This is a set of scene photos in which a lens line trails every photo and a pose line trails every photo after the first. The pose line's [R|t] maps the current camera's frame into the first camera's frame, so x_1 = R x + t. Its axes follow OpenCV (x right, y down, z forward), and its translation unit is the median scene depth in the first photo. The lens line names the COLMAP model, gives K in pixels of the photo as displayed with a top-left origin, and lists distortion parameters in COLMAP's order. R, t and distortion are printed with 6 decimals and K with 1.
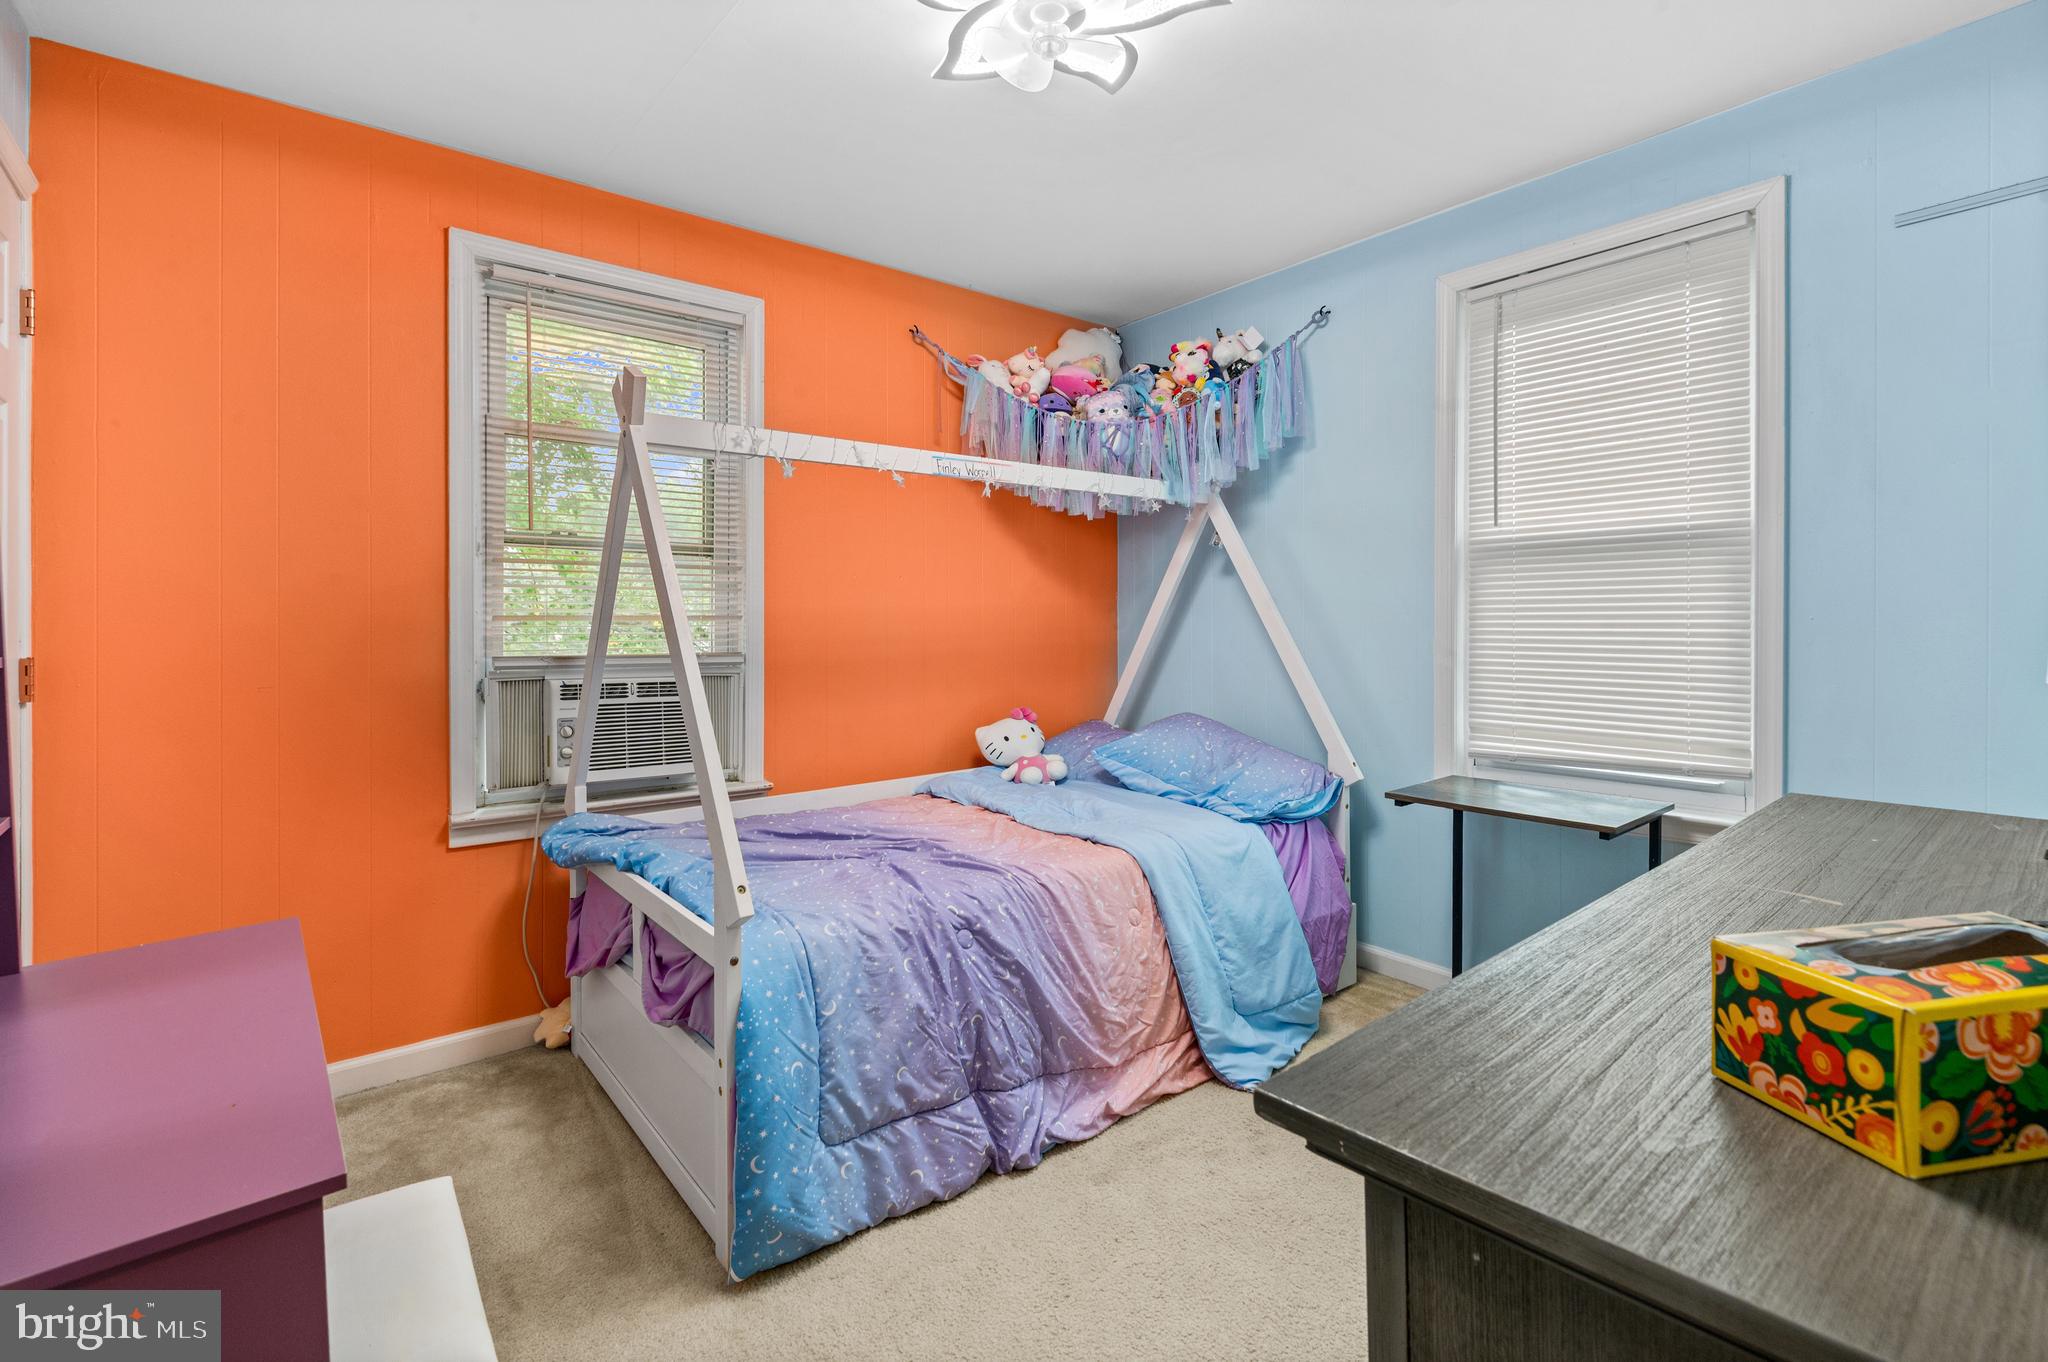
lens RADIAL K [[947.8, 0, 1023.3], [0, 947.8, 640.8], [0, 0, 1]] dist [0.029810, -0.022656]
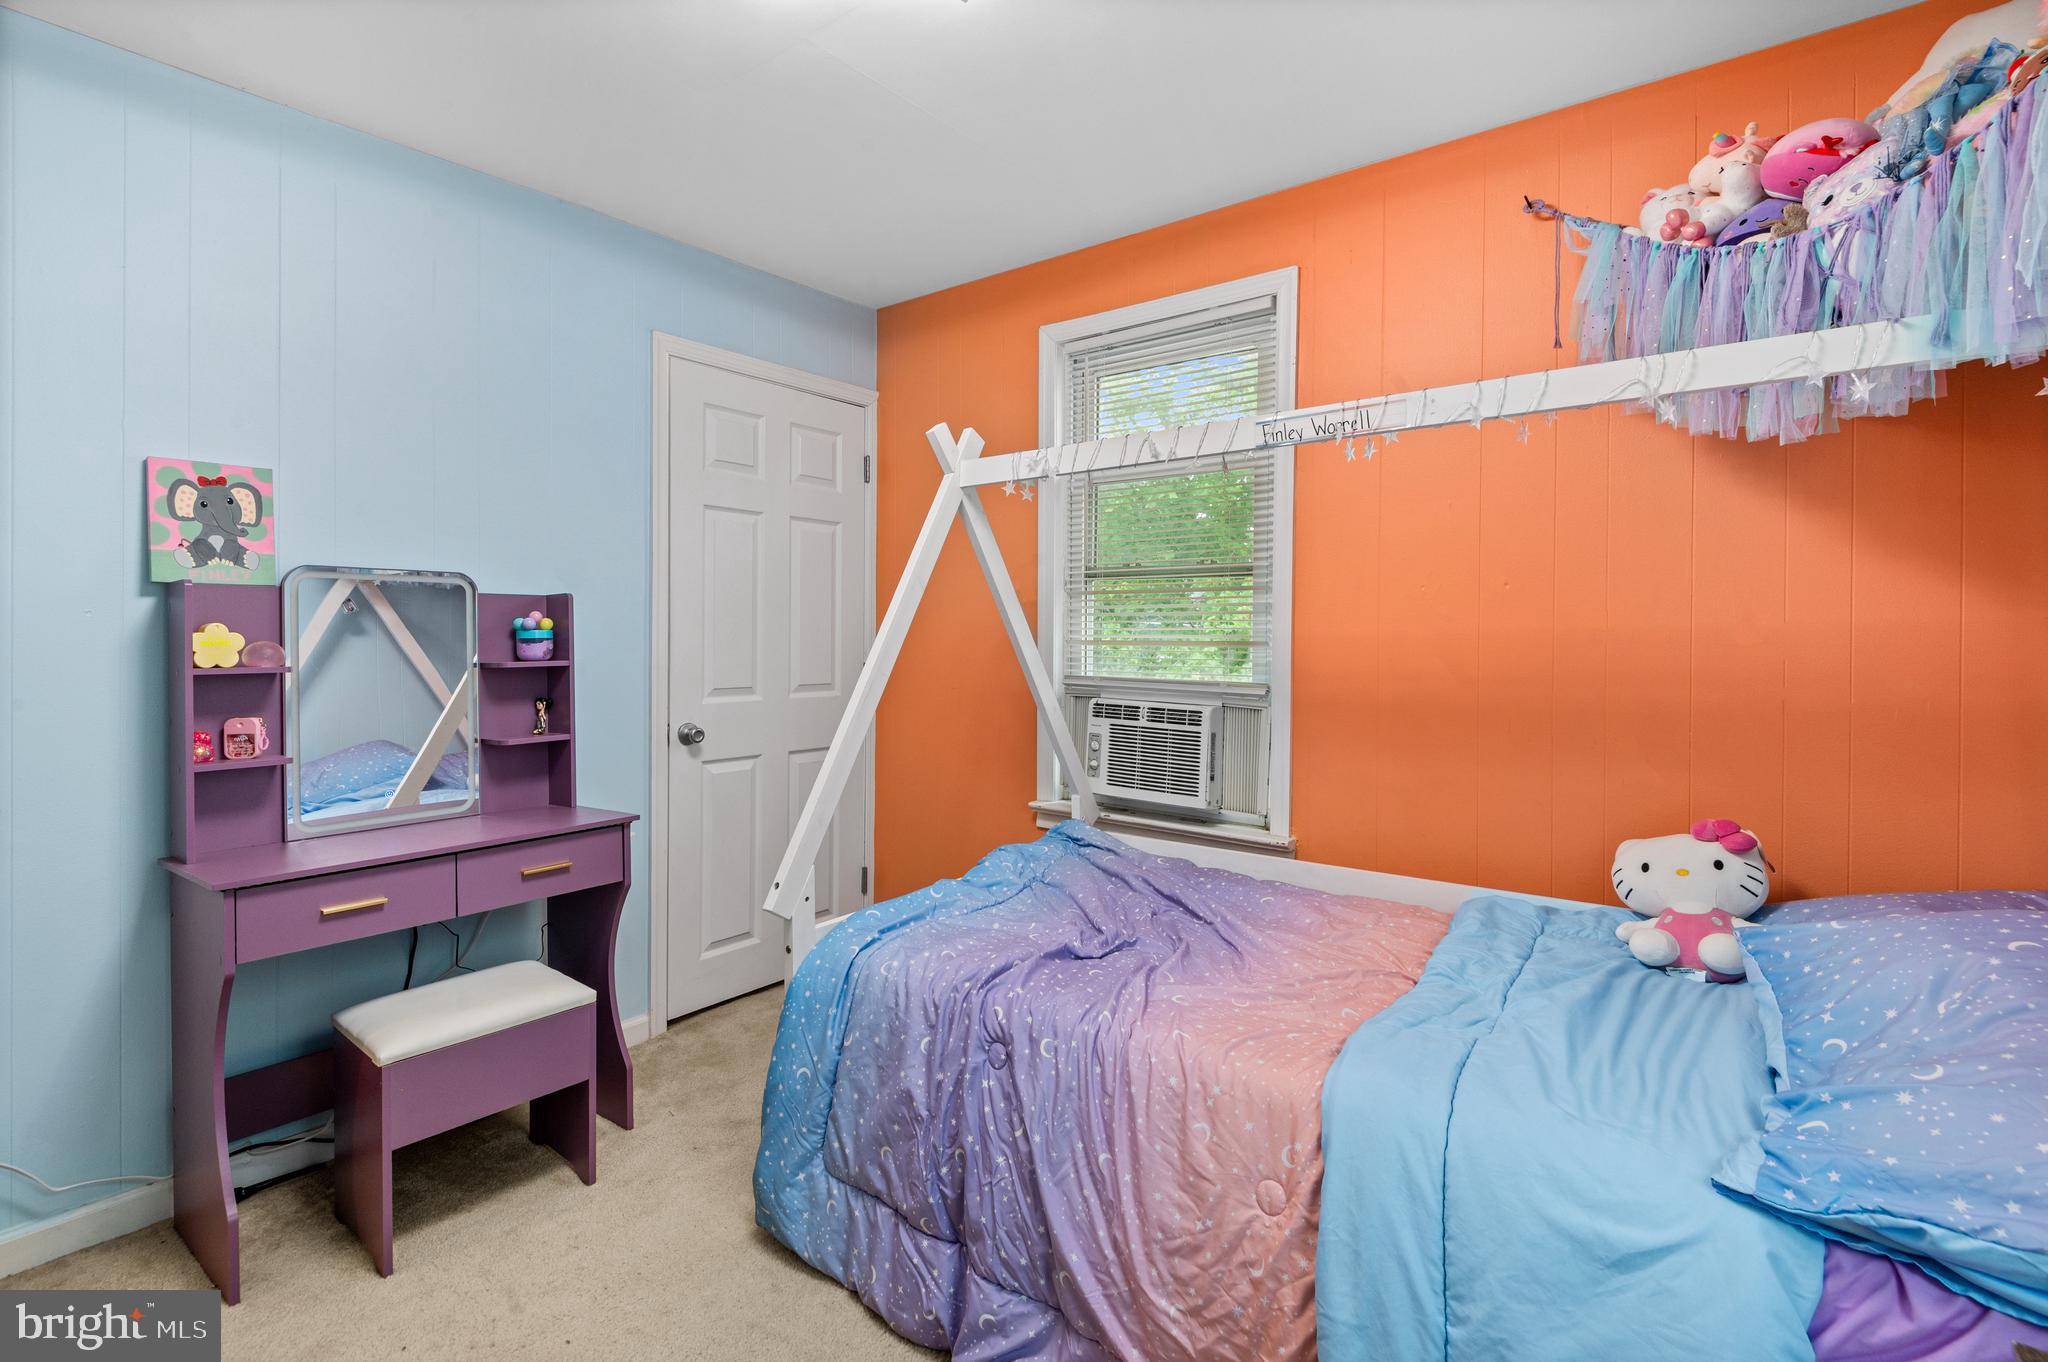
lens RADIAL K [[947.8, 0, 1023.3], [0, 947.8, 640.8], [0, 0, 1]] dist [0.029810, -0.022656]
pose [[0.224826, 0.007904, -0.974367, 0.611016], [-0.025487, 0.999673, 0.002229, -0.028390], [0.974066, 0.024332, 0.224954, 0.715911]]
